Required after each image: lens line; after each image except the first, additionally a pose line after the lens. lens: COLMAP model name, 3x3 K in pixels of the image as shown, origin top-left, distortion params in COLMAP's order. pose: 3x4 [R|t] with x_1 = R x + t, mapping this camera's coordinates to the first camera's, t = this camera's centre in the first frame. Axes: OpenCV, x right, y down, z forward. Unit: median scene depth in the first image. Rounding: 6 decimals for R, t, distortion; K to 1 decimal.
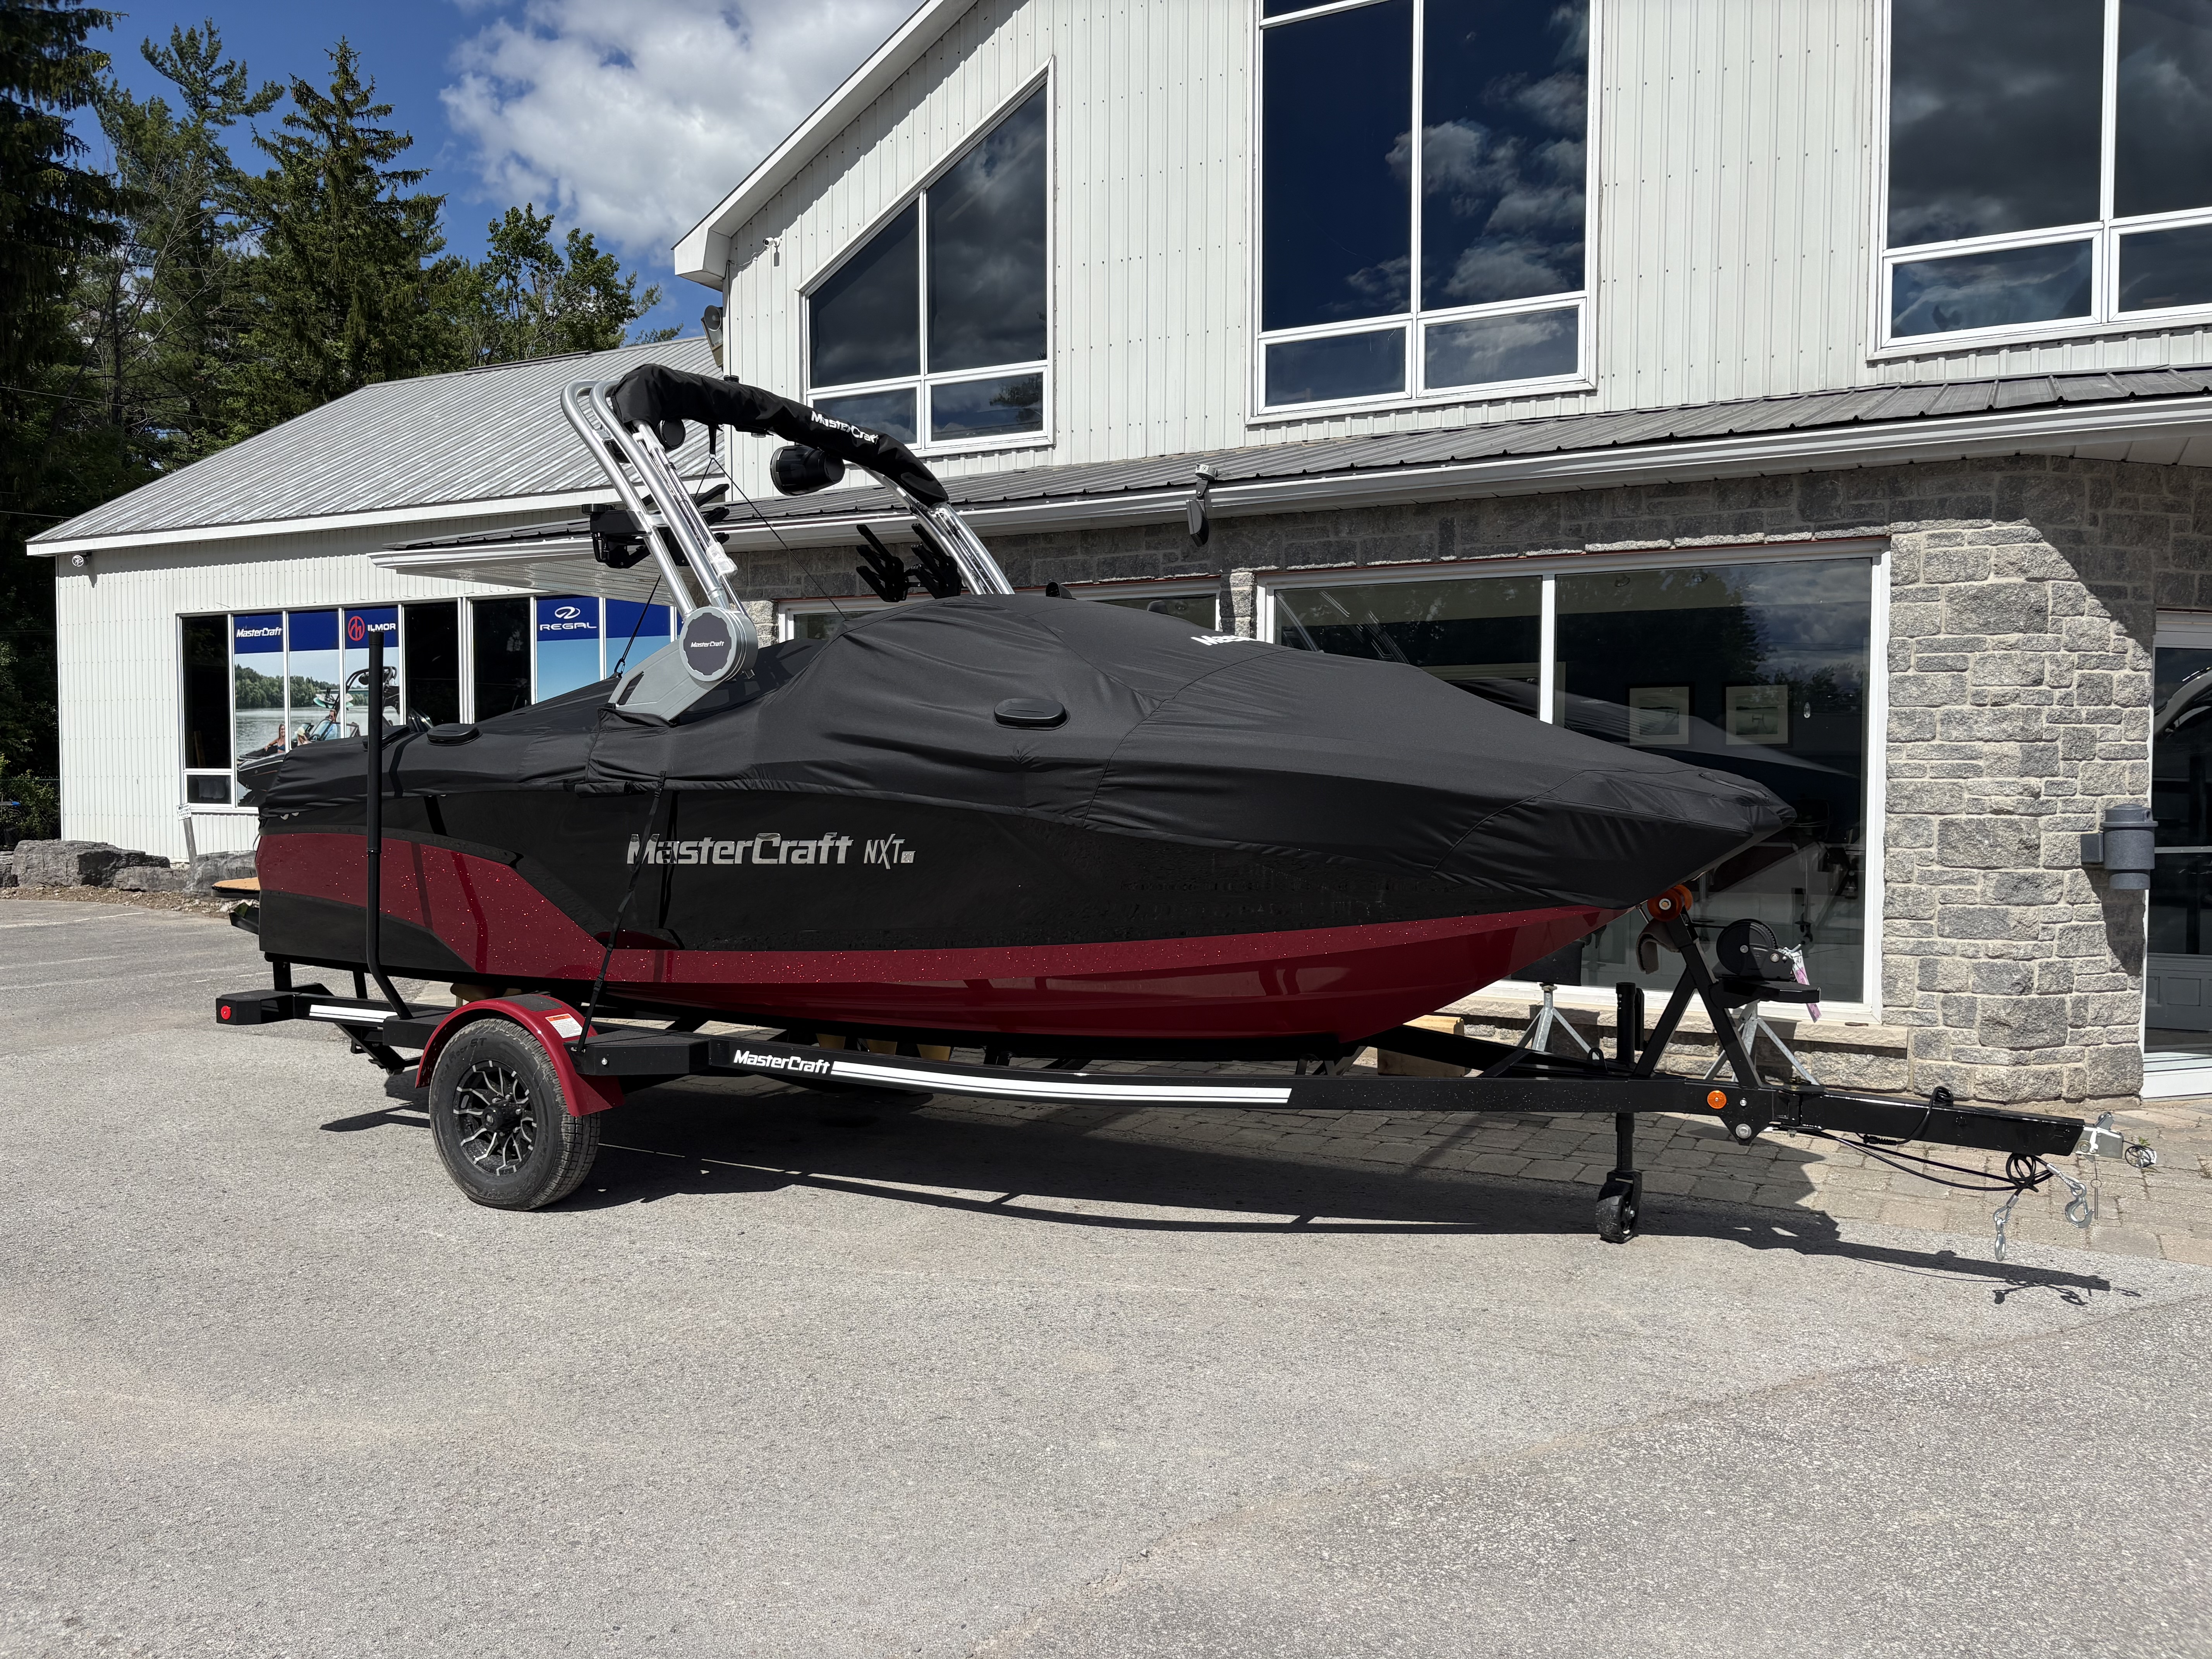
lens RADIAL K [[1572.7, 0, 1097.4], [0, 1572.7, 843.3], [0, 0, 1]] dist [0.043570, -0.037768]
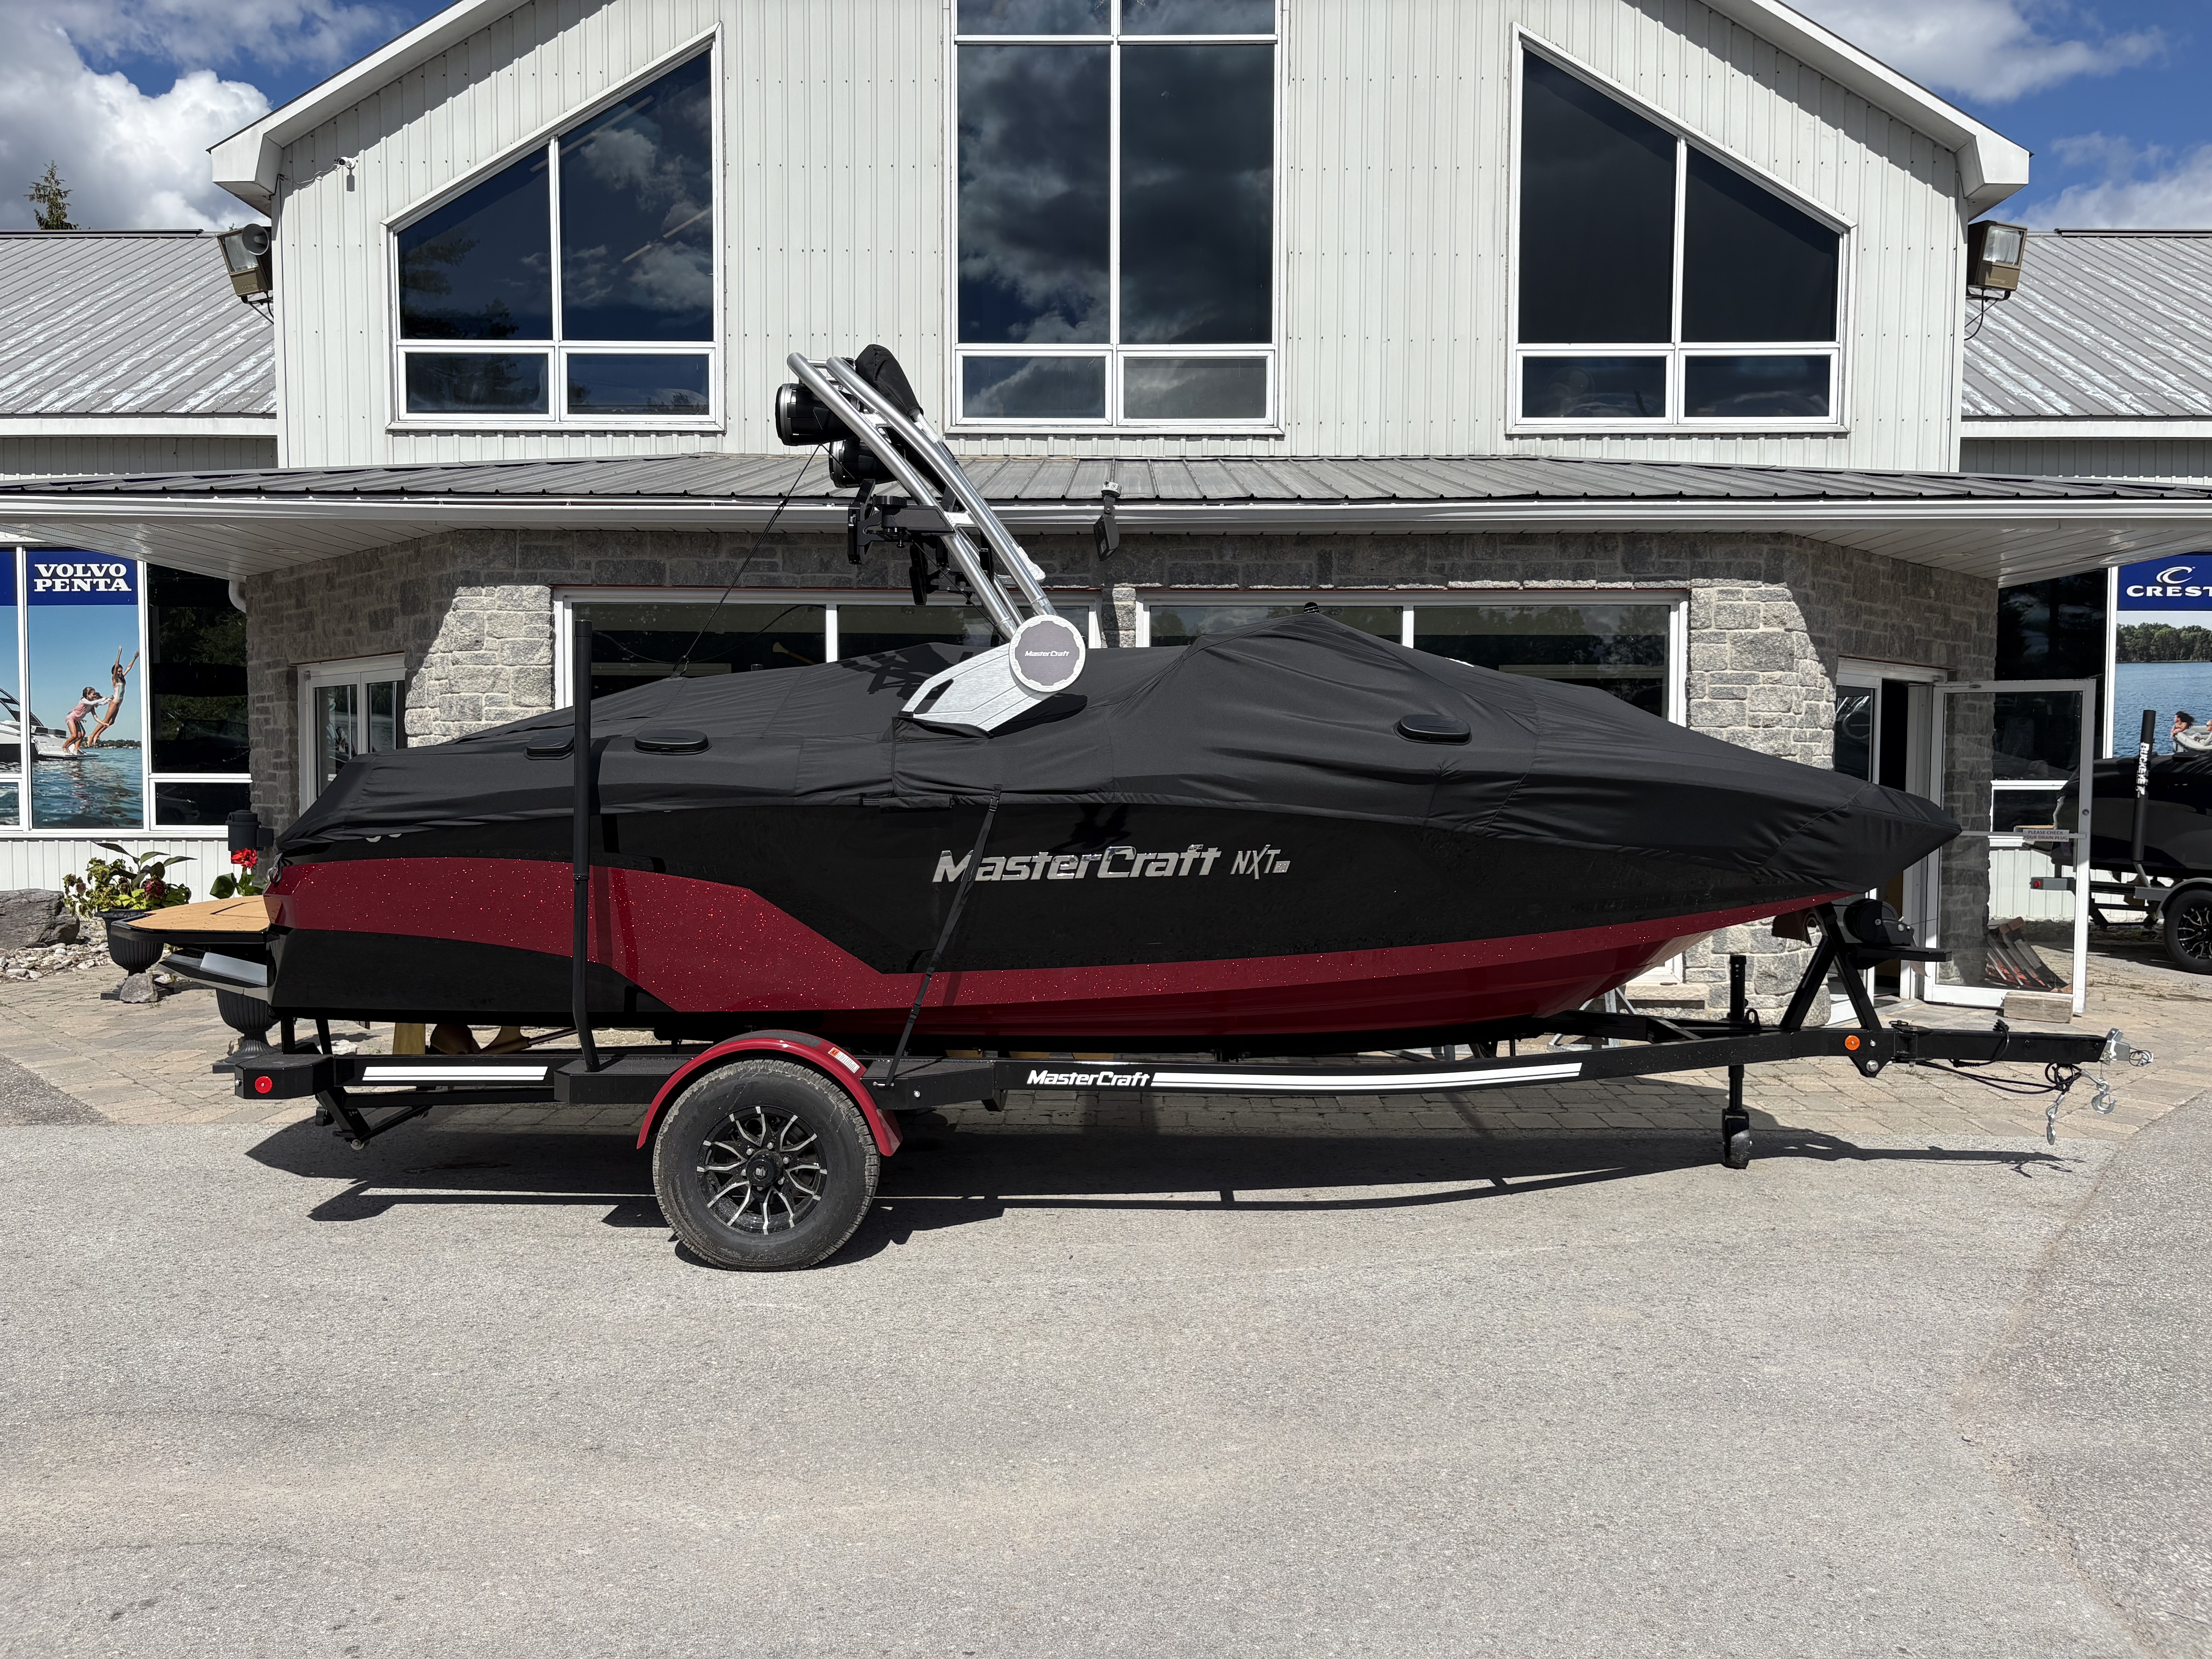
lens RADIAL K [[1558.4, 0, 1155.9], [0, 1558.4, 834.0], [0, 0, 1]] dist [0.068786, -0.086661]
pose [[0.899932, -0.017294, 0.435687, -0.429838], [0.019769, 0.999804, -0.001148, -0.008840], [-0.435582, 0.009646, 0.900097, 0.076526]]
